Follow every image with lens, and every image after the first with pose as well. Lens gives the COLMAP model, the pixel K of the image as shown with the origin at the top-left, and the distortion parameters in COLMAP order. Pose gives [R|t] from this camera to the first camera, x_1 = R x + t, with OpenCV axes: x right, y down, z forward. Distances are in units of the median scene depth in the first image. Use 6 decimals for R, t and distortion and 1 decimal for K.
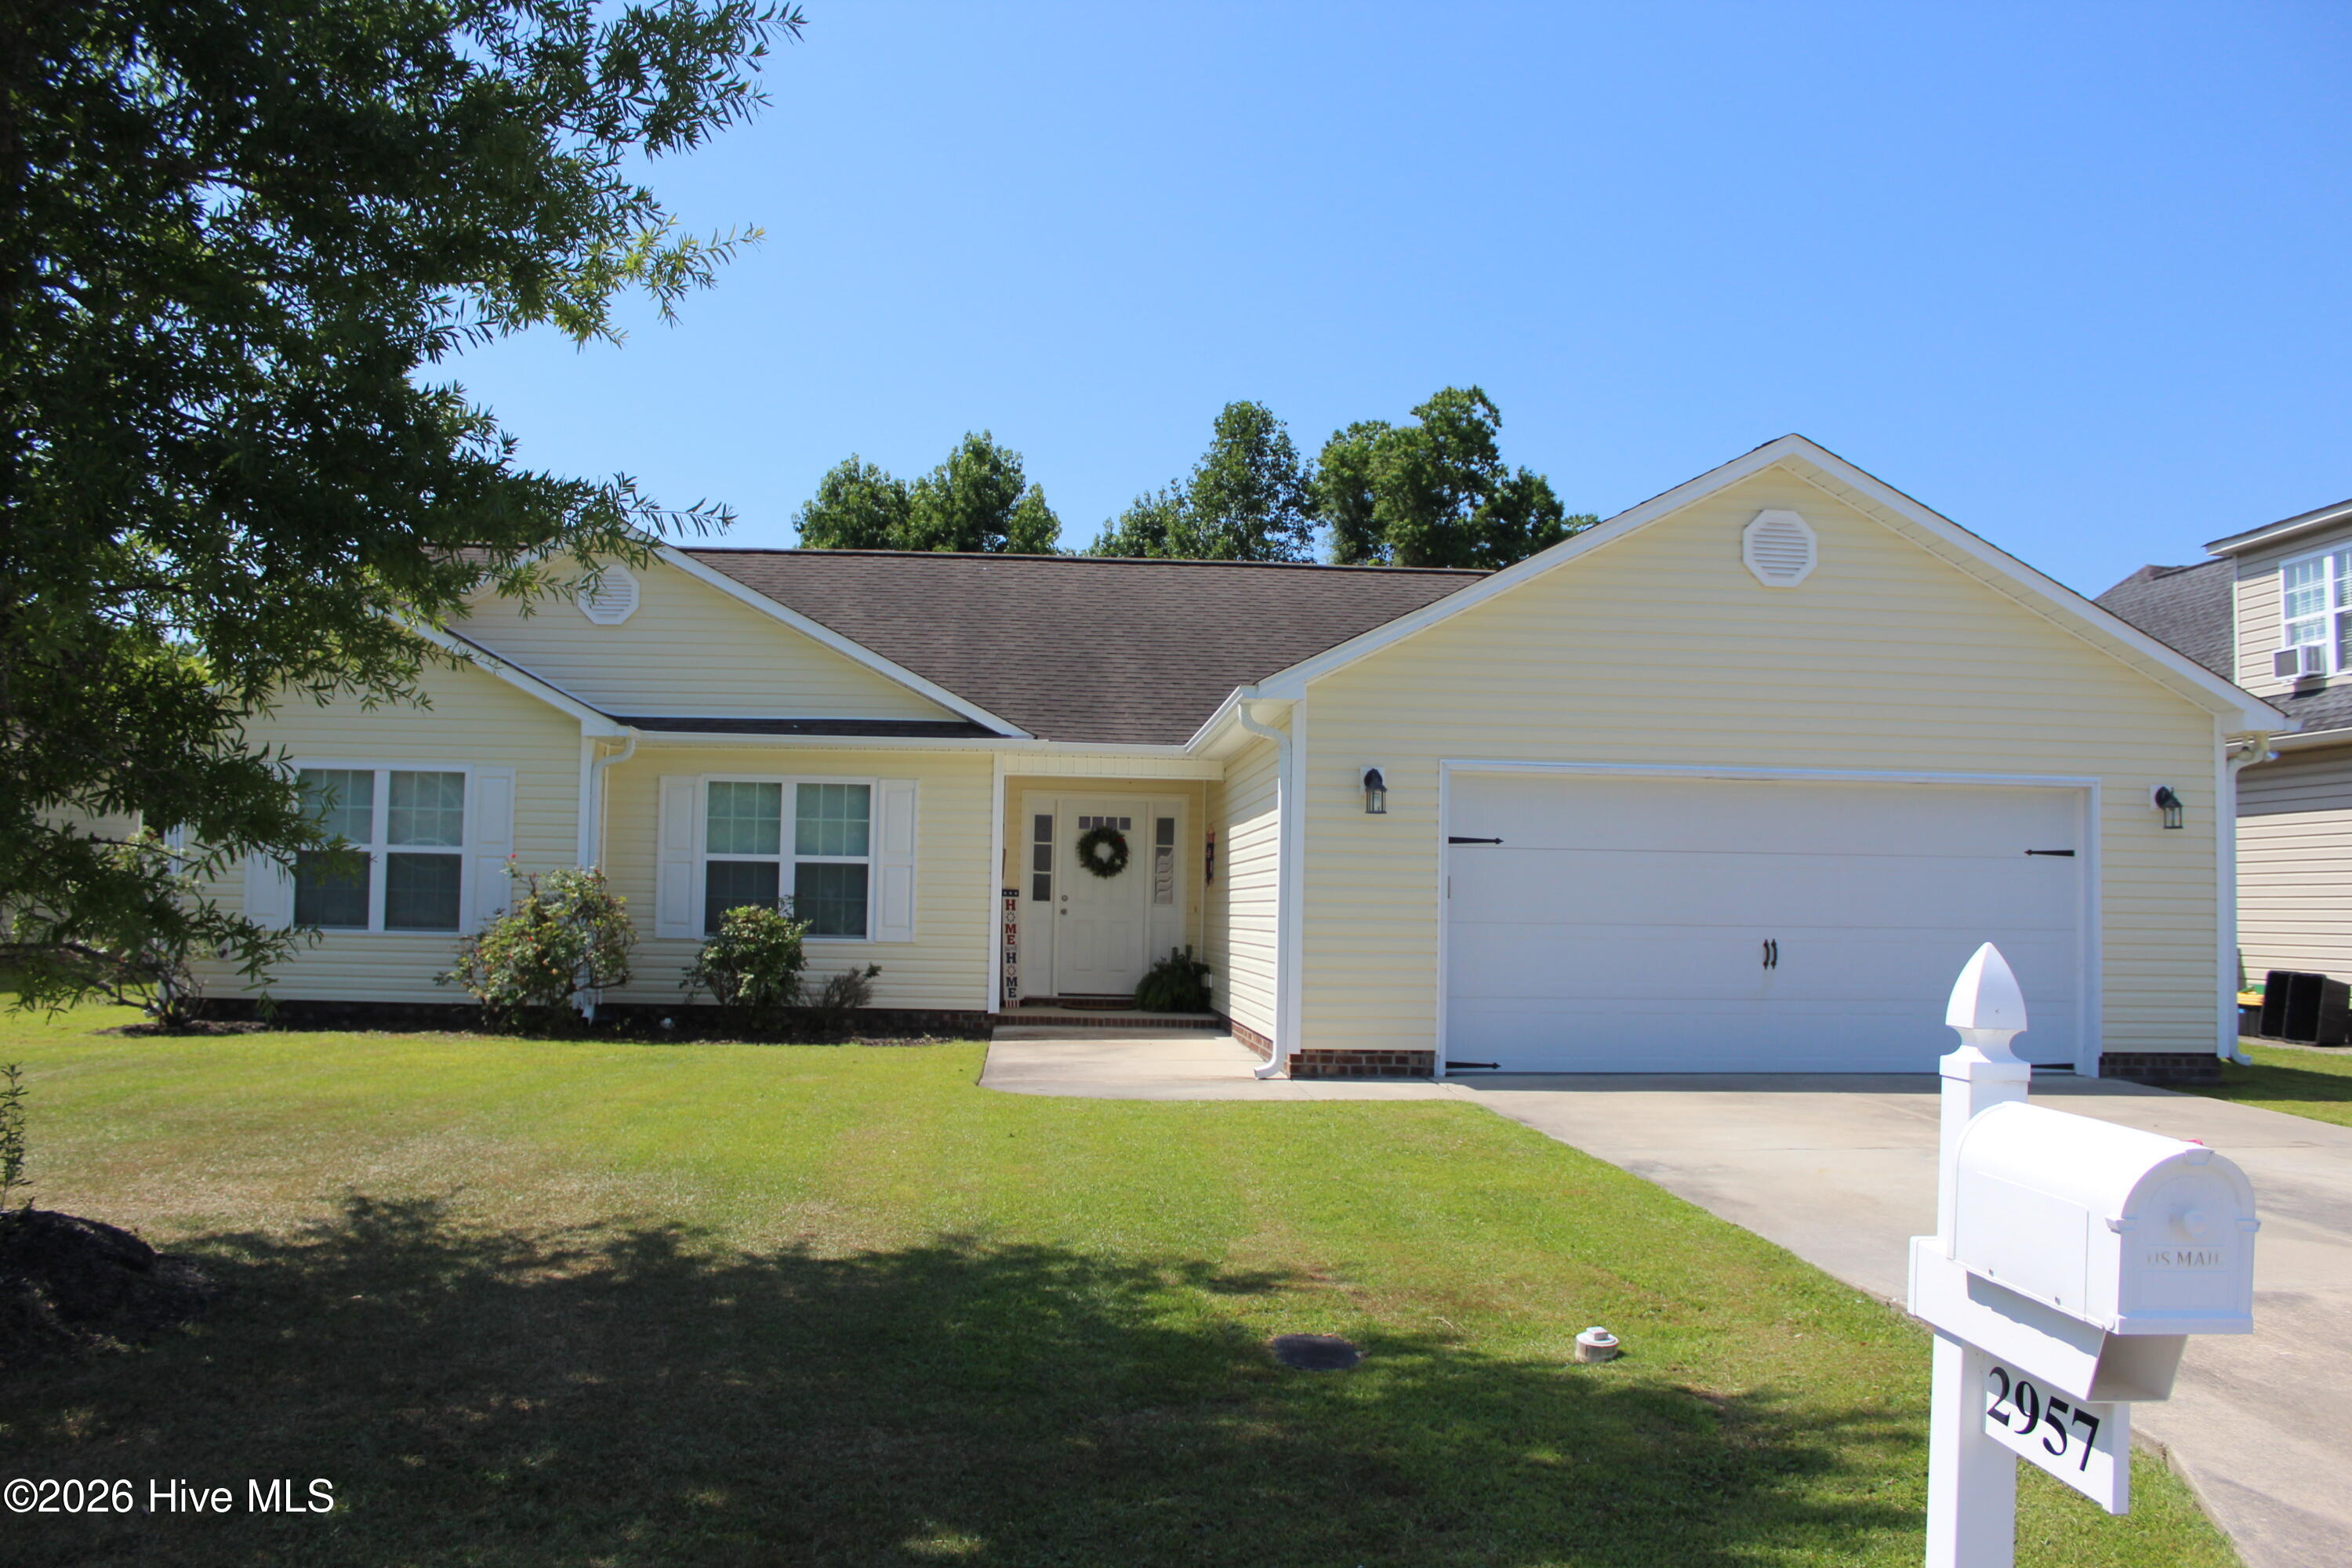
lens RADIAL K [[1976.1, 0, 1176.0], [0, 1976.1, 784.0], [0, 0, 1]] dist [-0.163509, 0.147679]
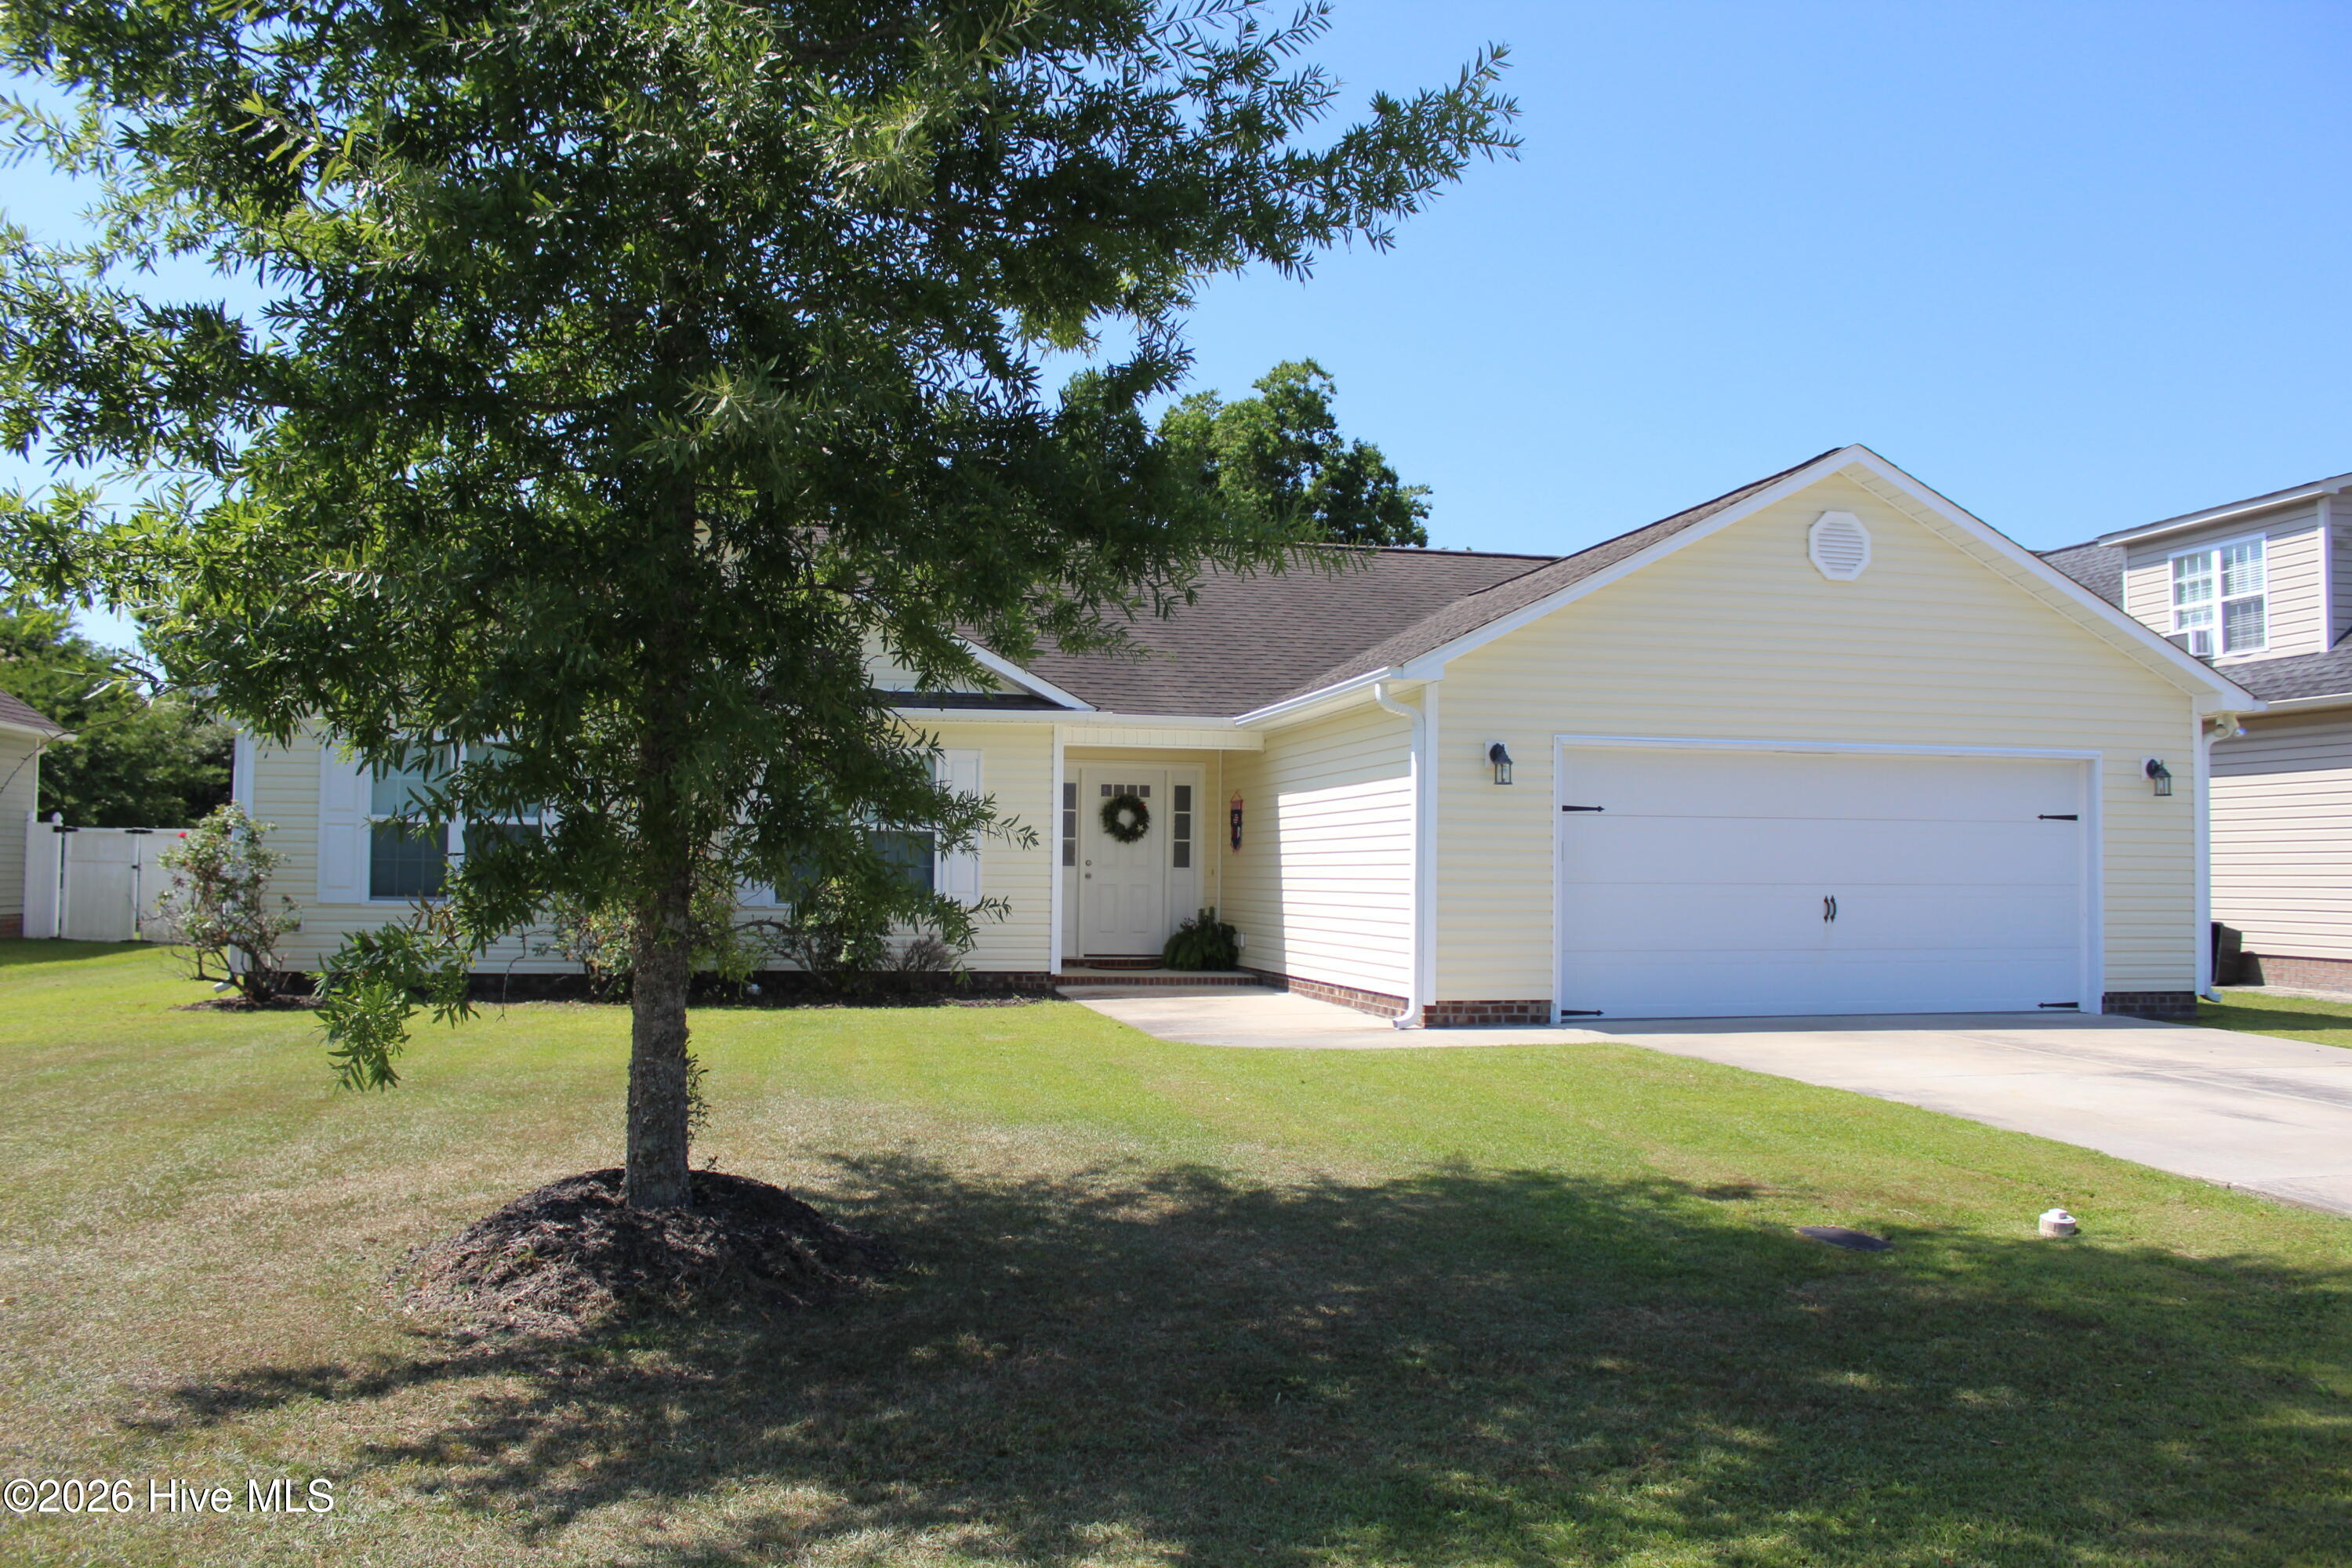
lens RADIAL K [[1972.0, 0, 1176.0], [0, 1972.0, 784.0], [0, 0, 1]] dist [-0.184169, 0.170164]
pose [[0.992244, -0.003235, 0.124265, -0.202030], [0.000718, 0.999794, 0.020293, -0.007147], [-0.124305, -0.020046, 0.992042, -0.054004]]
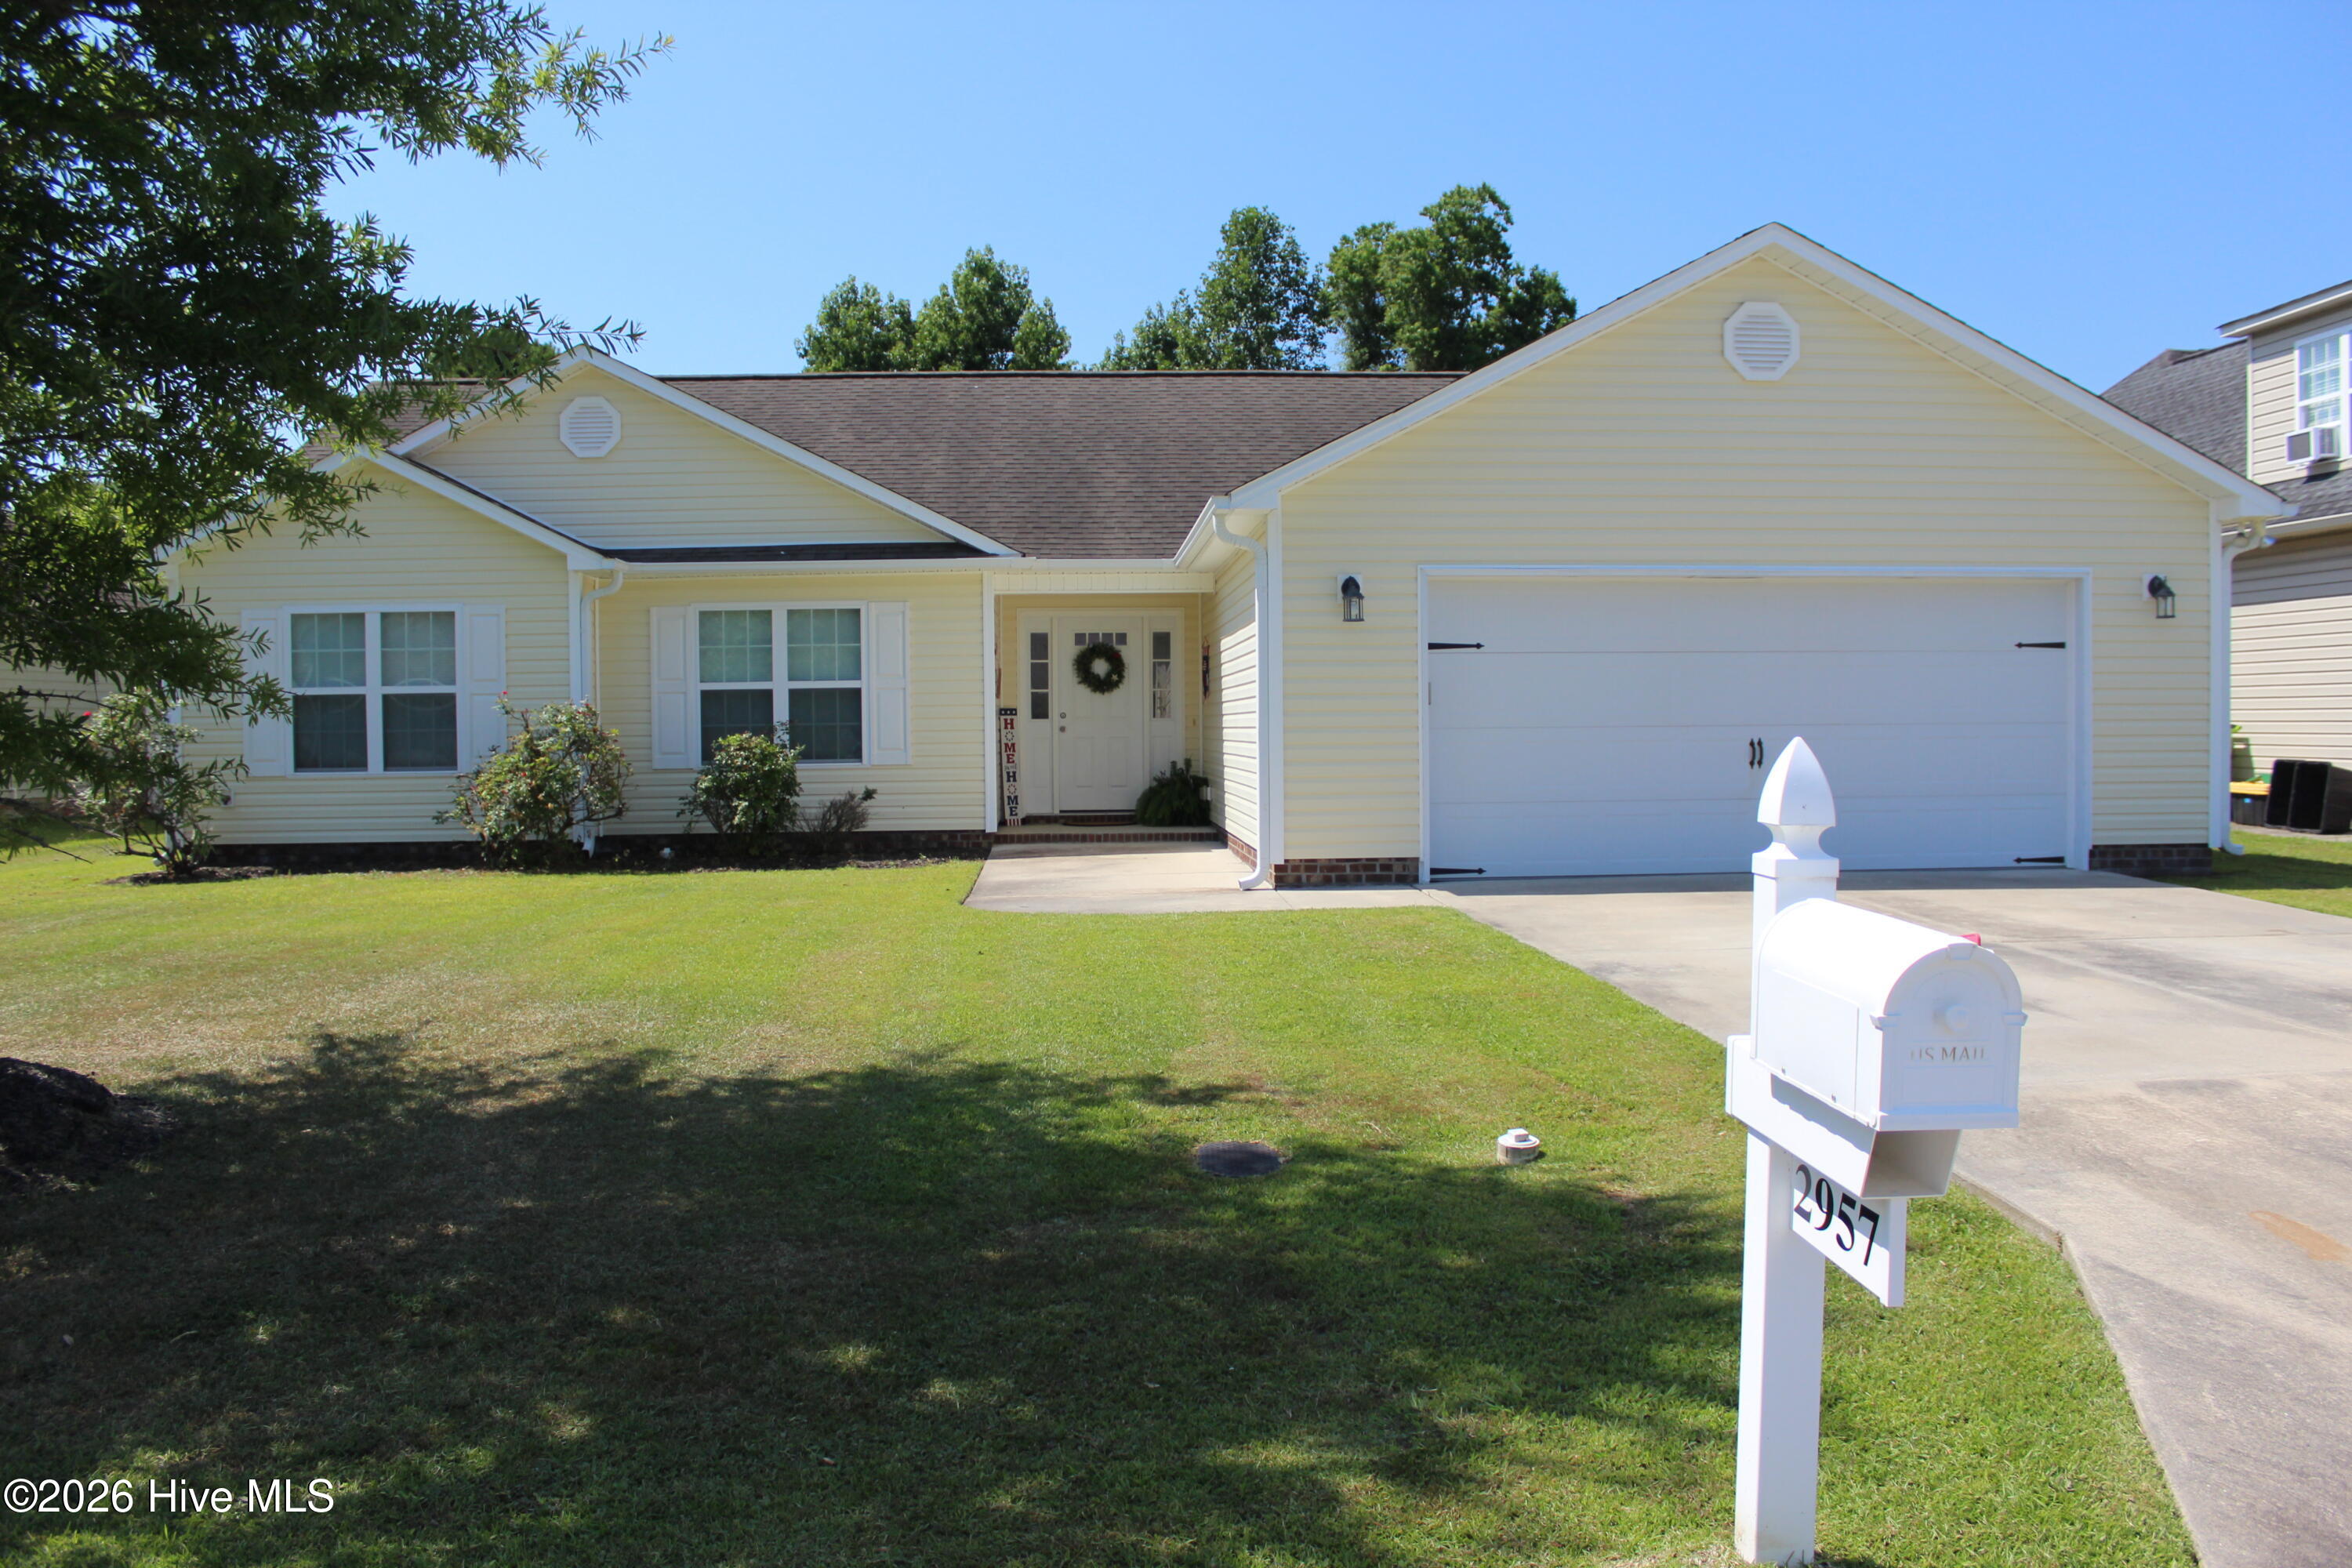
lens RADIAL K [[1976.1, 0, 1176.0], [0, 1976.1, 784.0], [0, 0, 1]] dist [-0.163509, 0.147679]
pose [[0.999420, -0.028809, -0.018135, 0.025994], [0.030382, 0.995159, 0.093466, 0.000858], [0.015355, -0.093962, 0.995457, 0.002128]]
